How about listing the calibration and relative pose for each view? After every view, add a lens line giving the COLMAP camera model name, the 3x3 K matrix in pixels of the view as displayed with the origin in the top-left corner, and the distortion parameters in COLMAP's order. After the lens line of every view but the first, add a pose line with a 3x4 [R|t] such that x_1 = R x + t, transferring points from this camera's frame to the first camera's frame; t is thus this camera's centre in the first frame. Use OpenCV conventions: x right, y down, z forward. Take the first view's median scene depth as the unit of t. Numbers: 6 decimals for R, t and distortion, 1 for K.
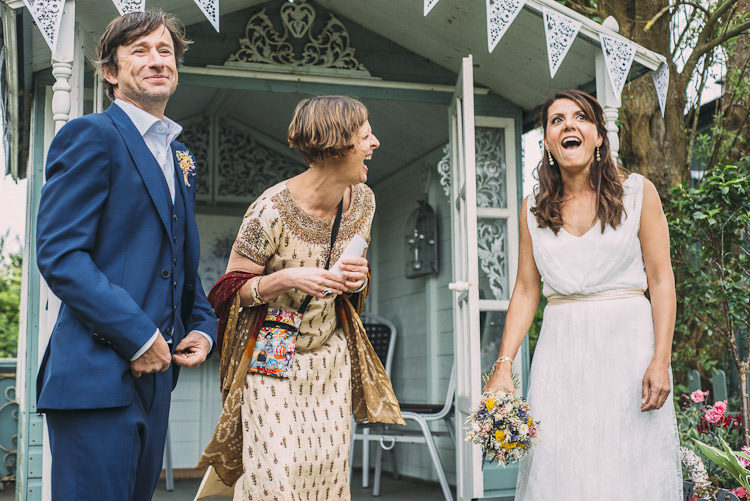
lens RADIAL K [[1148.9, 0, 379.4], [0, 1148.9, 249.2], [0, 0, 1]] dist [0.017998, 0.000000]
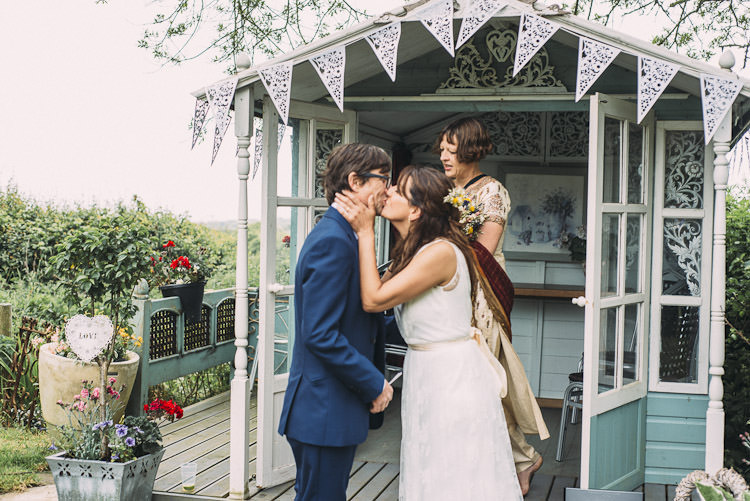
lens RADIAL K [[1148.9, 0, 376.9], [0, 1148.9, 252.6], [0, 0, 1]] dist [0.017998, 0.000000]
pose [[0.835100, 0.050596, -0.547766, 0.449942], [0.033168, 0.989318, 0.141947, -0.158577], [0.549097, -0.136708, 0.824502, -0.035379]]
